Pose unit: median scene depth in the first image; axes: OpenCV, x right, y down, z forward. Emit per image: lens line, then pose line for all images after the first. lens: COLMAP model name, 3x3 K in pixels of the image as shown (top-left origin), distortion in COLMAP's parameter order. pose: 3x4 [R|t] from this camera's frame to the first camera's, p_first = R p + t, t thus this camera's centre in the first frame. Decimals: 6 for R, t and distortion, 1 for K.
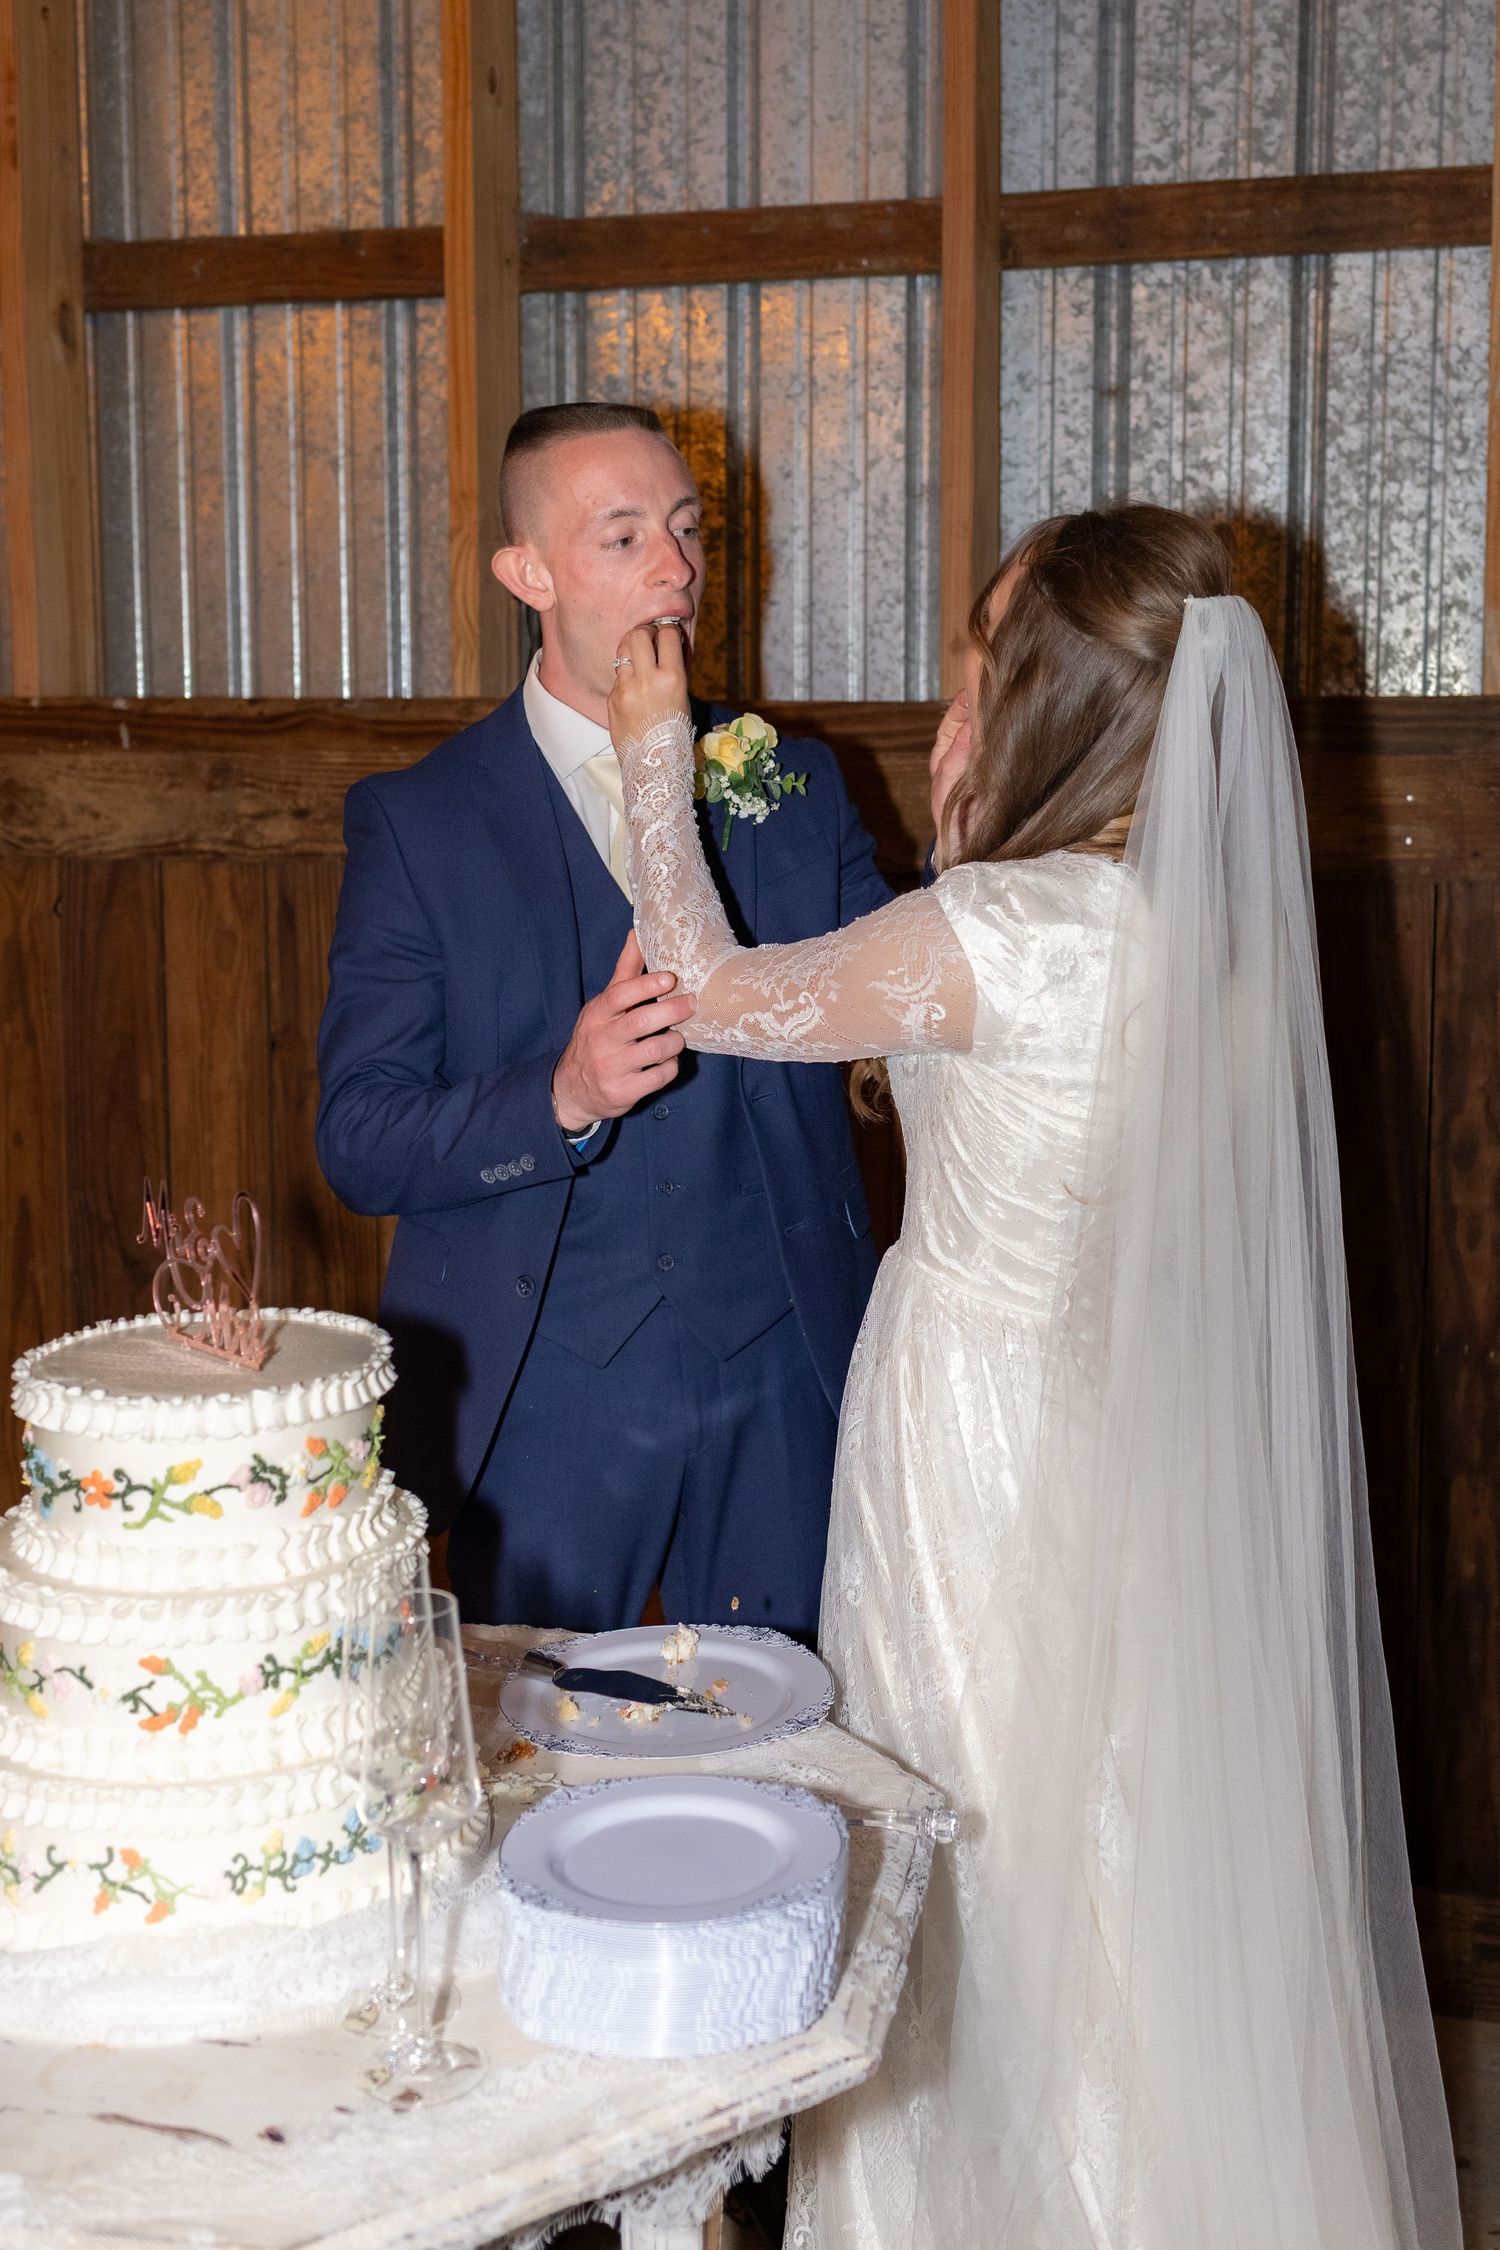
lens RADIAL K [[2589.8, 0, 822.5], [0, 2589.8, 981.0], [0, 0, 1]] dist [0.007121, 0.000000]
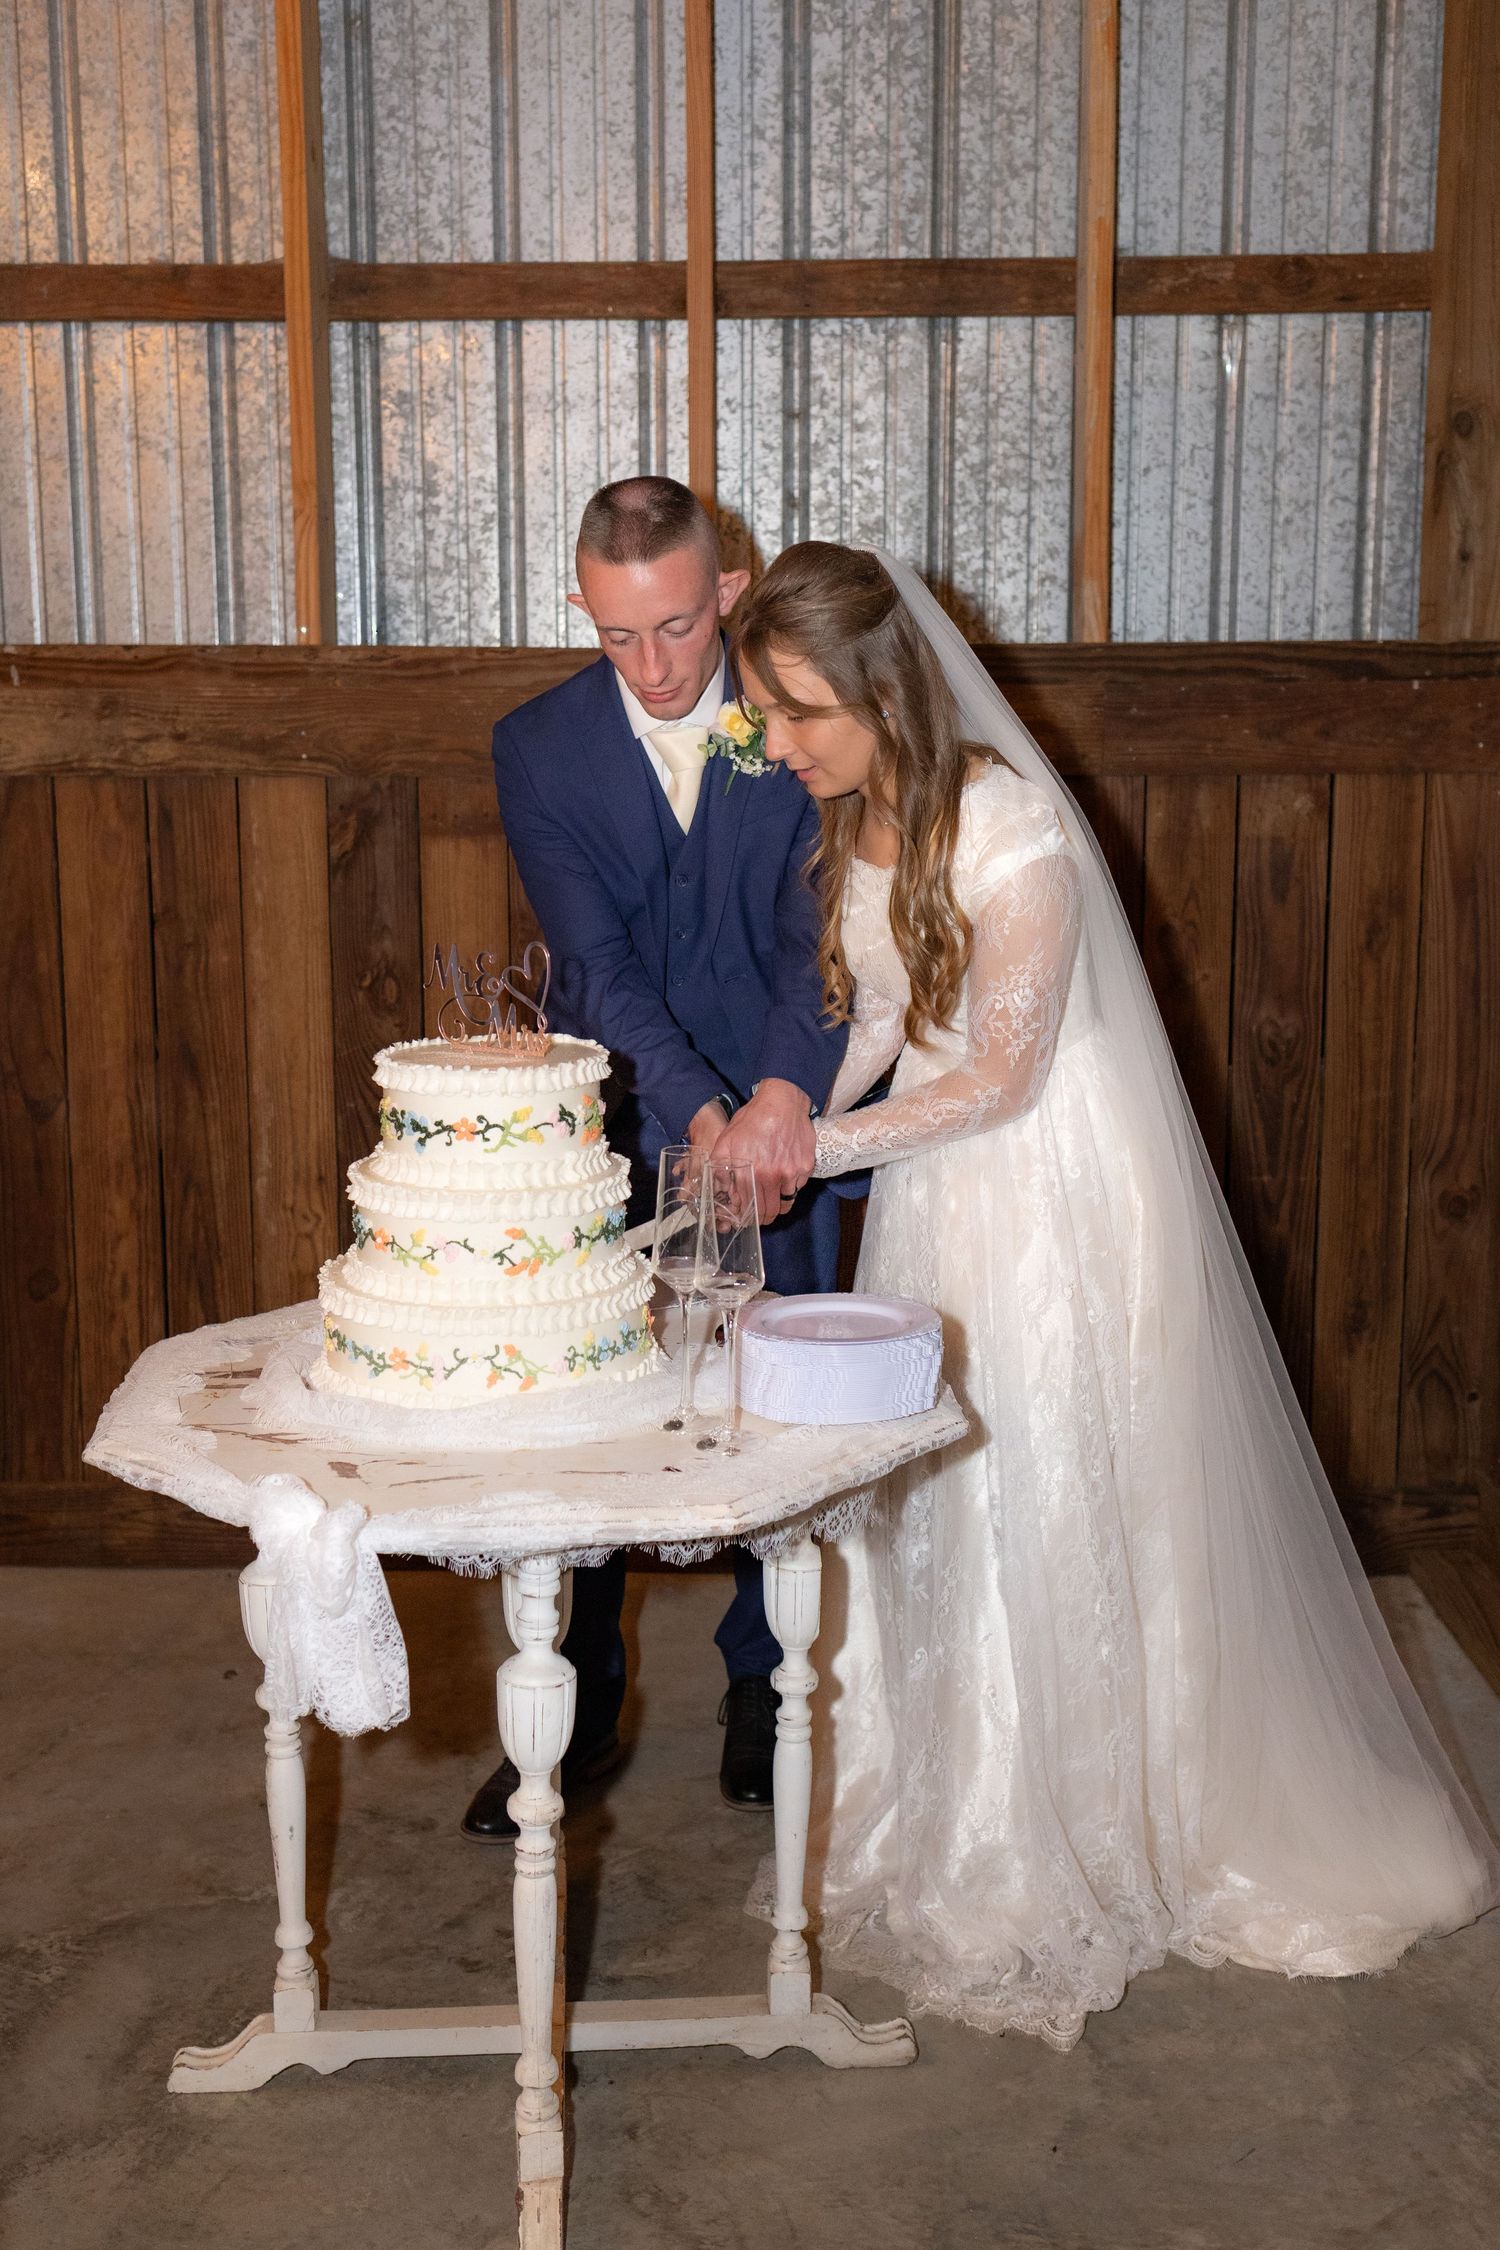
lens RADIAL K [[2556.4, 0, 716.1], [0, 2556.4, 1100.9], [0, 0, 1]] dist [0.033739, 0.000000]
pose [[0.967757, -0.042144, 0.248333, -0.277154], [0.028623, 0.997917, 0.057809, 0.049546], [-0.250252, -0.048837, 0.966948, -0.293409]]
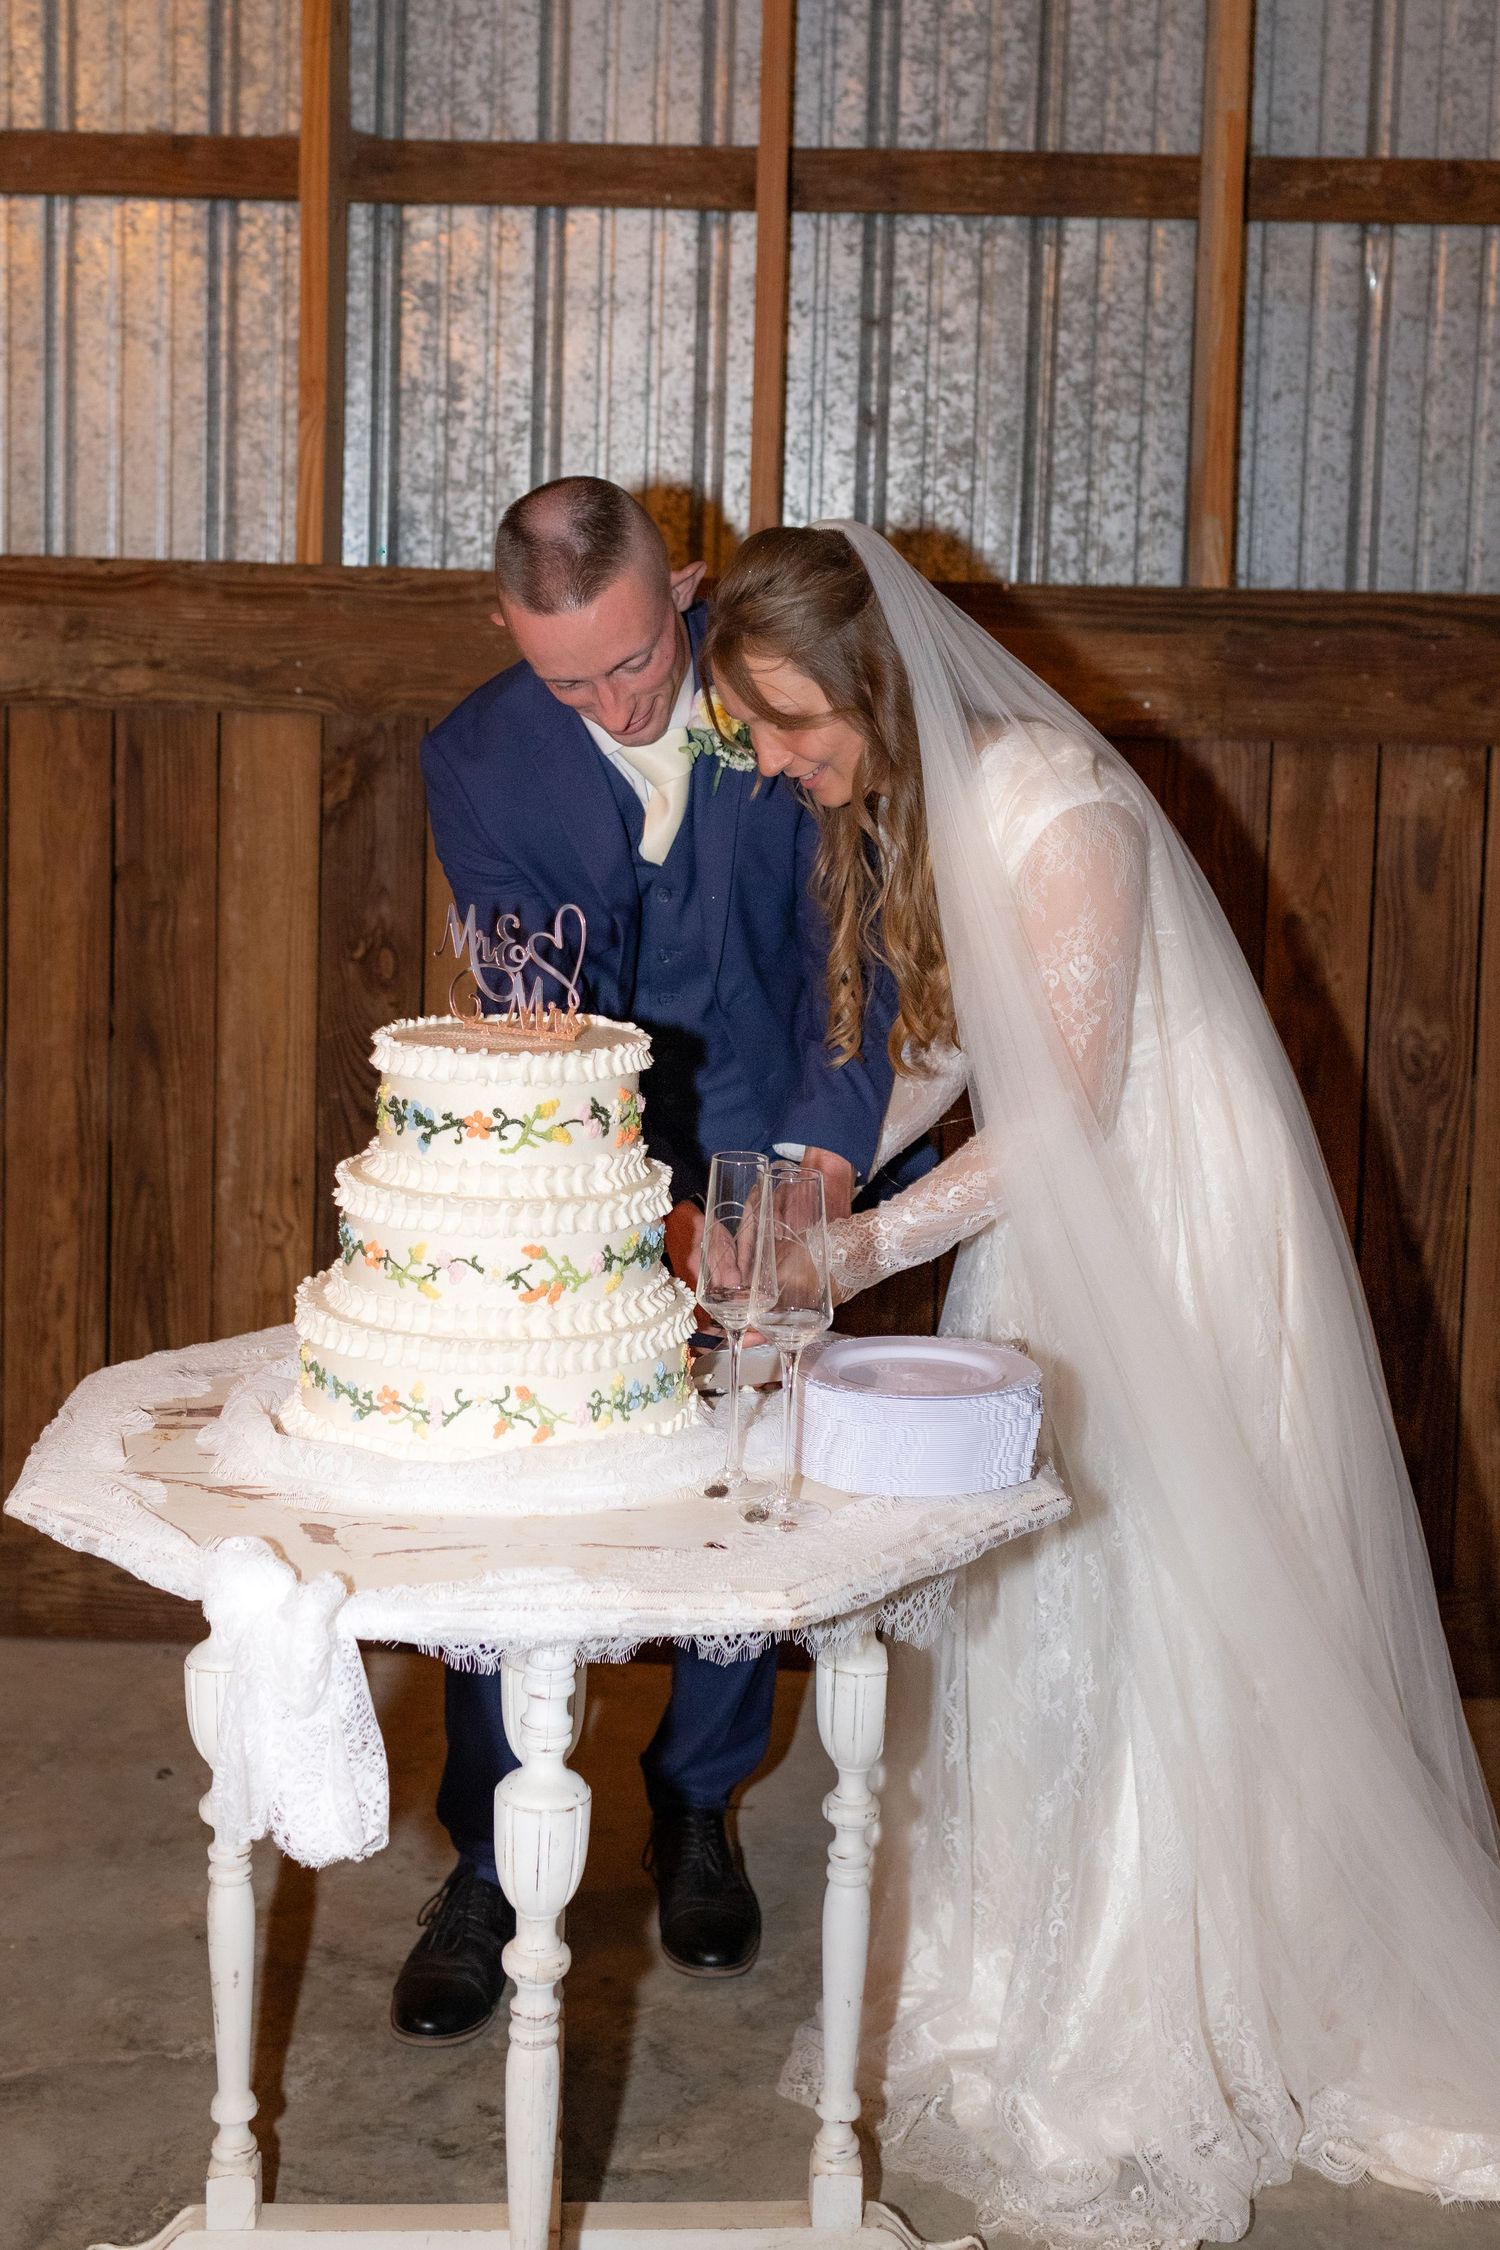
lens RADIAL K [[2884.6, 0, 717.6], [0, 2884.6, 889.3], [0, 0, 1]] dist [0.017208, 0.000000]
pose [[0.969943, 0.006638, 0.243241, -0.278295], [-0.001932, 0.999806, -0.019581, 0.055770], [-0.243323, 0.018522, 0.969768, -0.247366]]
